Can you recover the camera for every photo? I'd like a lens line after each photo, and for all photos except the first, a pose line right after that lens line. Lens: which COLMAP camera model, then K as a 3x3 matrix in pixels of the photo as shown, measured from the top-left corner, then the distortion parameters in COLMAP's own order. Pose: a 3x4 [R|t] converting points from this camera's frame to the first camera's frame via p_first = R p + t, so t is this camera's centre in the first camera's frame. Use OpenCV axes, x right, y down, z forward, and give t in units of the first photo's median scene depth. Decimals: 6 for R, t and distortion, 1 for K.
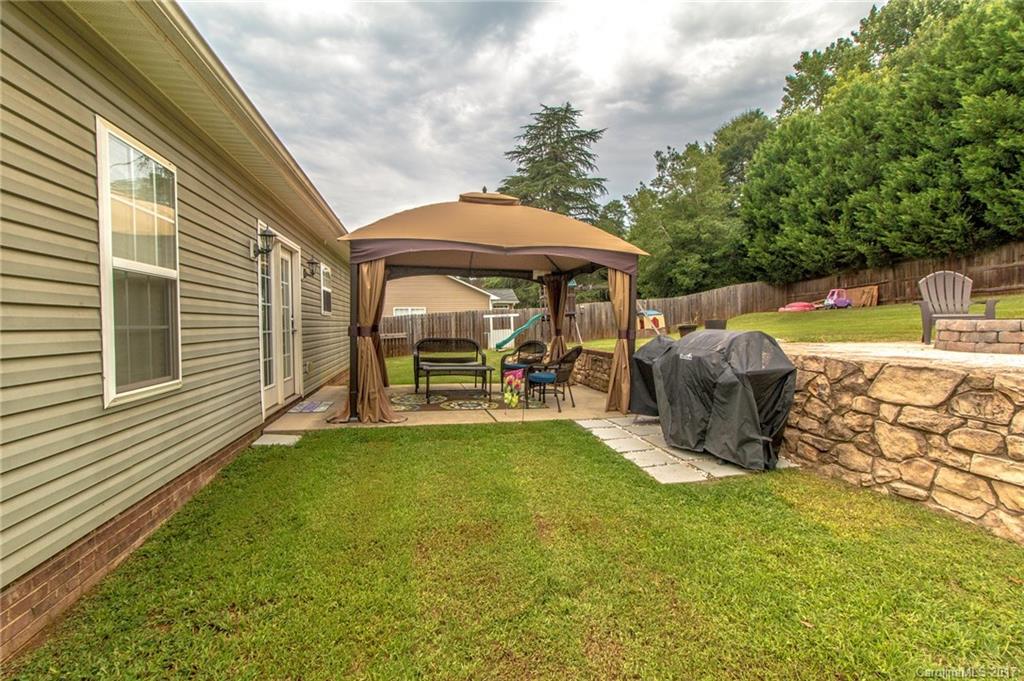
lens RADIAL K [[470.3, 0, 512.8], [0, 470.3, 329.3], [0, 0, 1]] dist [-0.001608, 0.000158]
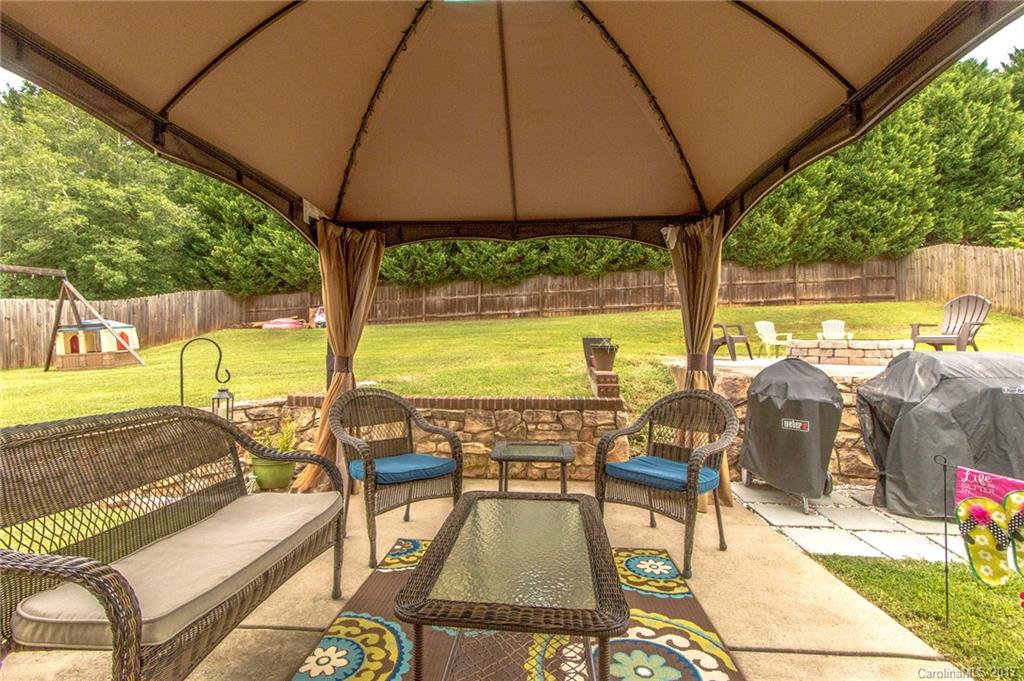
lens RADIAL K [[470.3, 0, 512.8], [0, 470.3, 329.3], [0, 0, 1]] dist [-0.001608, 0.000158]
pose [[0.281333, 0.028107, 0.959198, -0.097832], [0.011983, 0.999390, -0.032799, -0.002958], [-0.959535, 0.020721, 0.280825, 0.313327]]
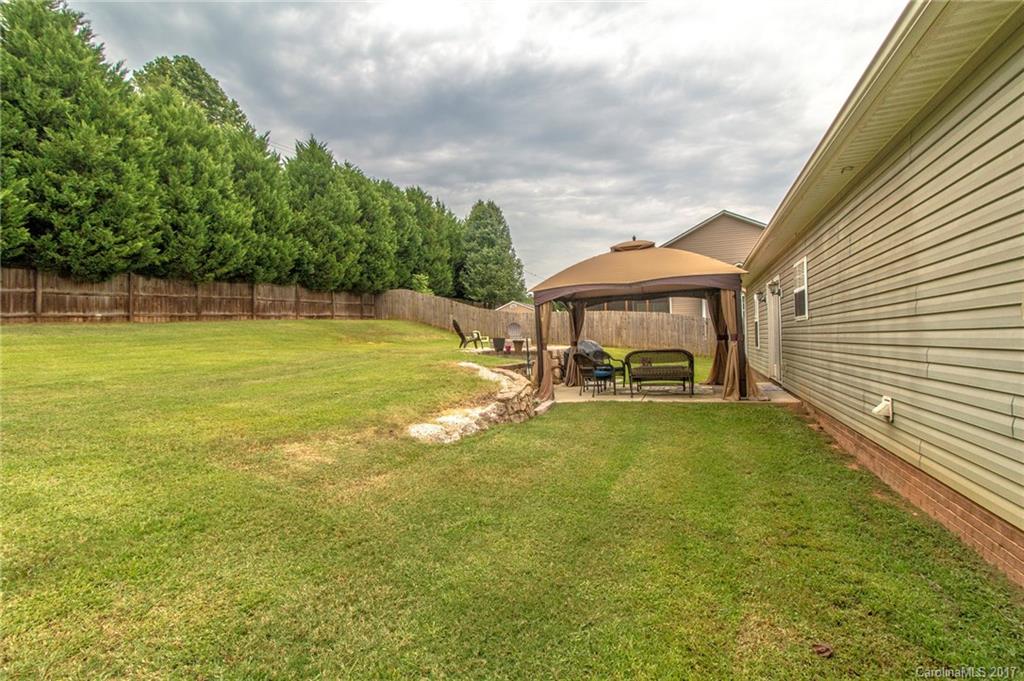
lens RADIAL K [[470.3, 0, 512.8], [0, 470.3, 329.3], [0, 0, 1]] dist [-0.001608, 0.000158]
pose [[-0.837672, 0.038746, 0.544798, -0.185525], [0.036592, 0.999221, -0.014800, -0.007643], [-0.544947, 0.007538, -0.838437, 0.813626]]
